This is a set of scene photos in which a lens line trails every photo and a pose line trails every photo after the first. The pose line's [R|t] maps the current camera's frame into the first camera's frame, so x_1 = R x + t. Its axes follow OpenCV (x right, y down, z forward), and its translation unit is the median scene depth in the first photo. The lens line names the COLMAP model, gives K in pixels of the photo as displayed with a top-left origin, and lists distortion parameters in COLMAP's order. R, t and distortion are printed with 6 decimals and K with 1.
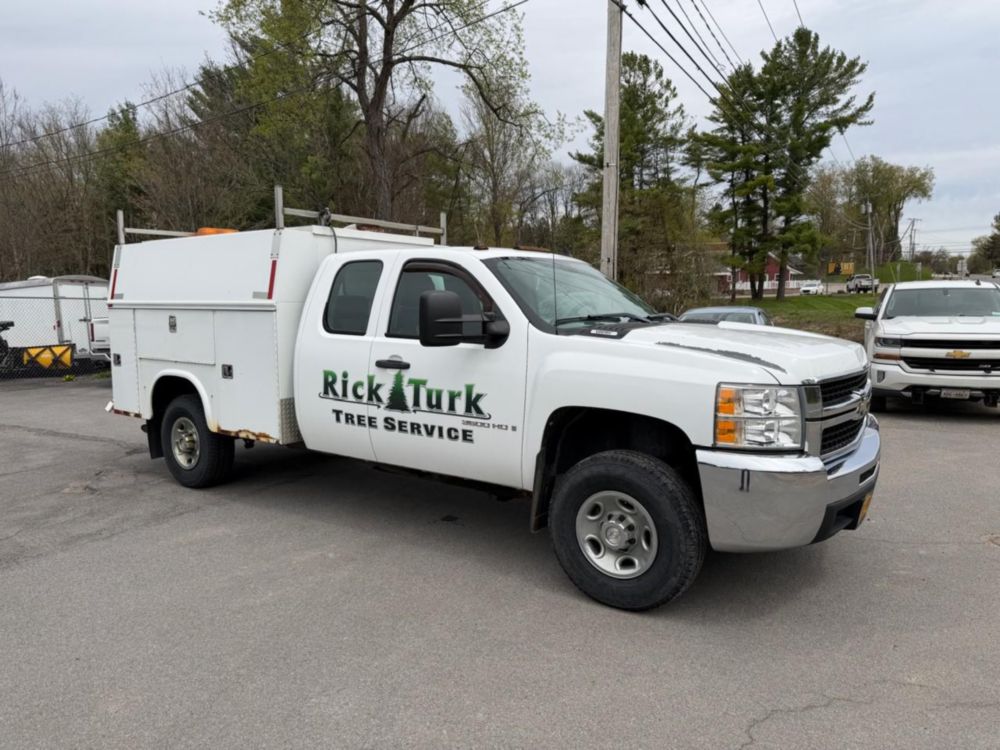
lens RADIAL K [[708.9, 0, 500.0], [0, 708.9, 375.0], [0, 0, 1]] dist [0.052321, -0.090343]
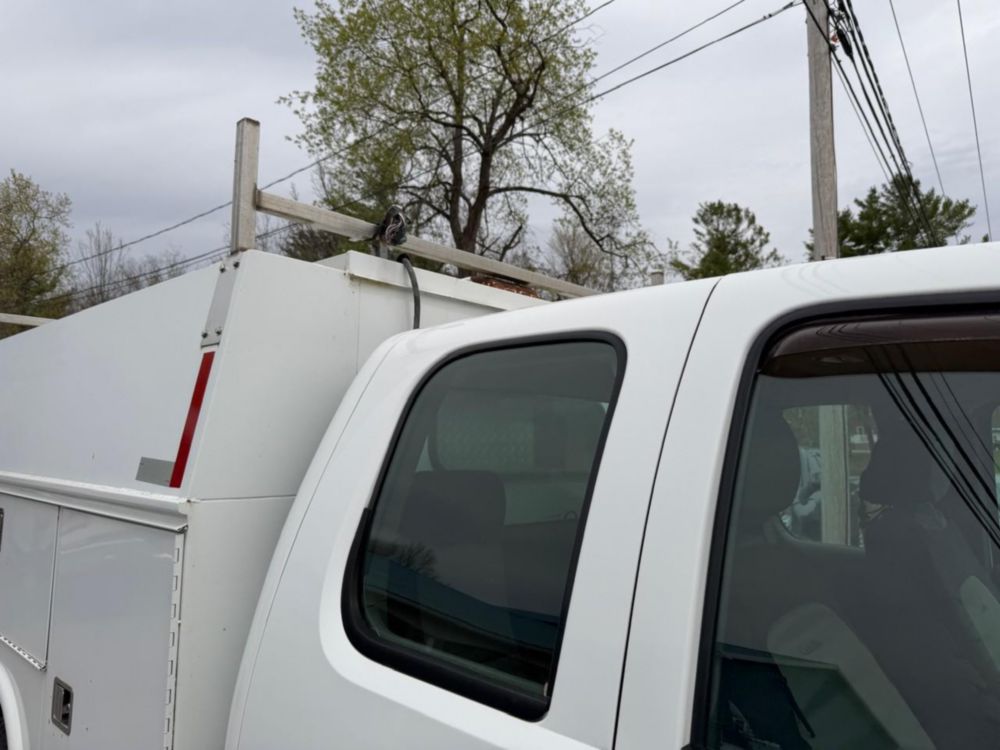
lens RADIAL K [[713.0, 0, 500.0], [0, 713.0, 375.0], [0, 0, 1]] dist [0.001349, -0.004316]
pose [[0.994211, 0.004977, -0.107333, -0.040796], [-0.026846, 0.978753, -0.203279, -0.023275], [0.104041, 0.204984, 0.973220, 0.179003]]
